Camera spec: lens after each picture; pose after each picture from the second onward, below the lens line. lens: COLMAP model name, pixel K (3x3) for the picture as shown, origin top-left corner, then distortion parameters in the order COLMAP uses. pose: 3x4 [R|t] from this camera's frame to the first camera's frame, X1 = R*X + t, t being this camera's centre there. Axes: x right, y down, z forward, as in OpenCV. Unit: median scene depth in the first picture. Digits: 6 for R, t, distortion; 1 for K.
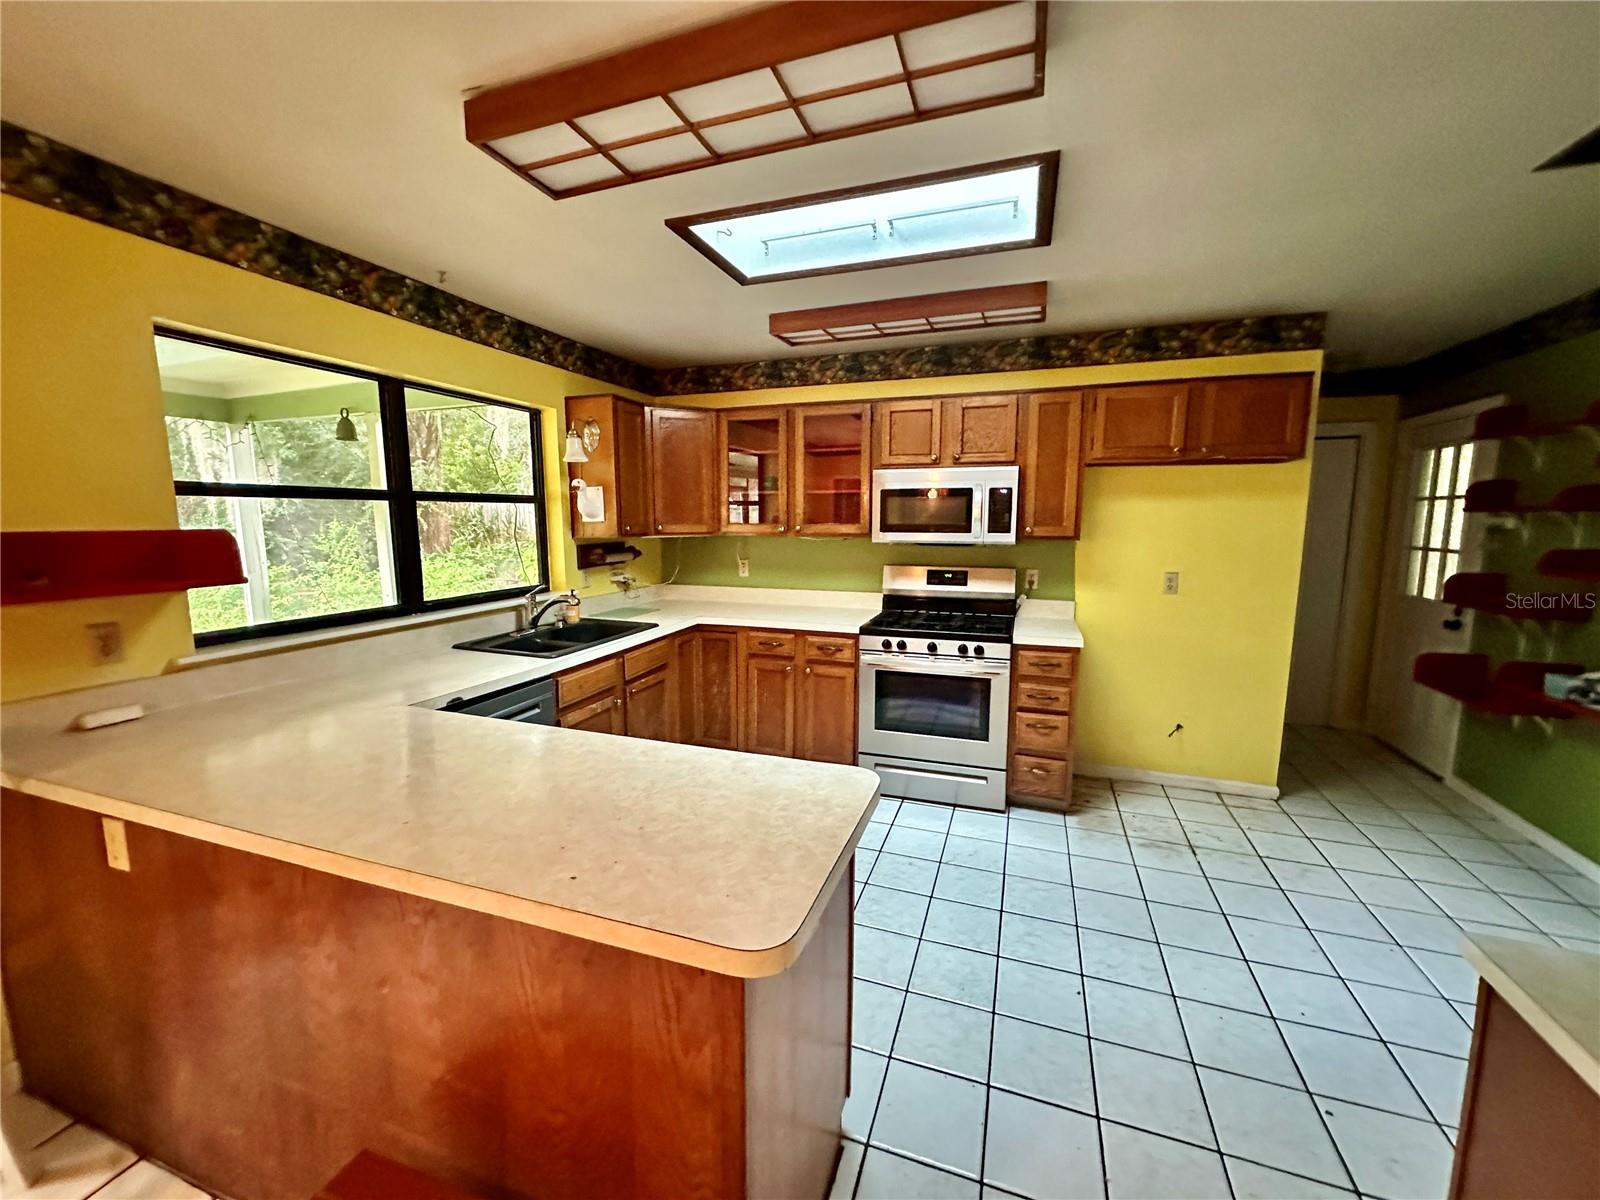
lens RADIAL K [[636.0, 0, 800.0], [0, 636.0, 600.0], [0, 0, 1]] dist [-0.003263, -0.000161]
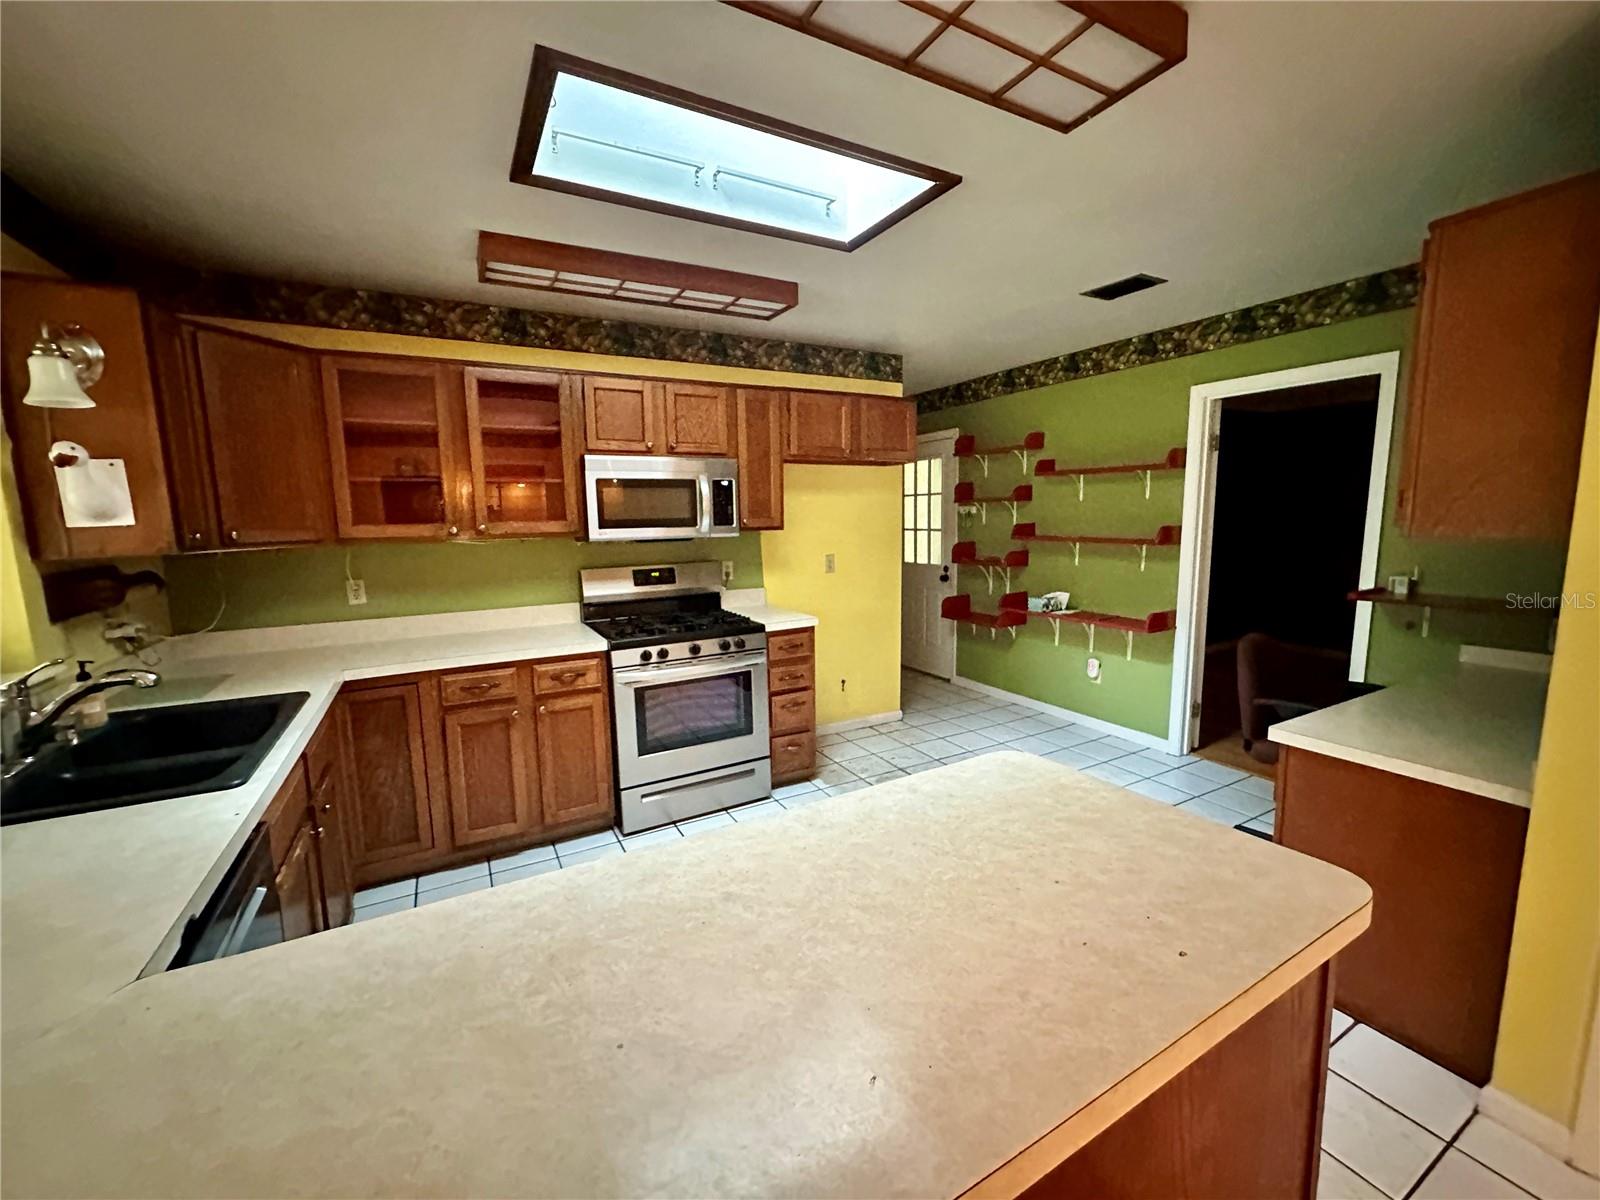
lens RADIAL K [[641.1, 0, 800.0], [0, 641.1, 600.0], [0, 0, 1]] dist [-0.003120, -0.000009]
pose [[0.660632, -0.113405, 0.742095, -0.358891], [0.118520, 0.991882, 0.046067, -0.021473], [-0.741295, 0.057520, 0.668710, 0.245179]]
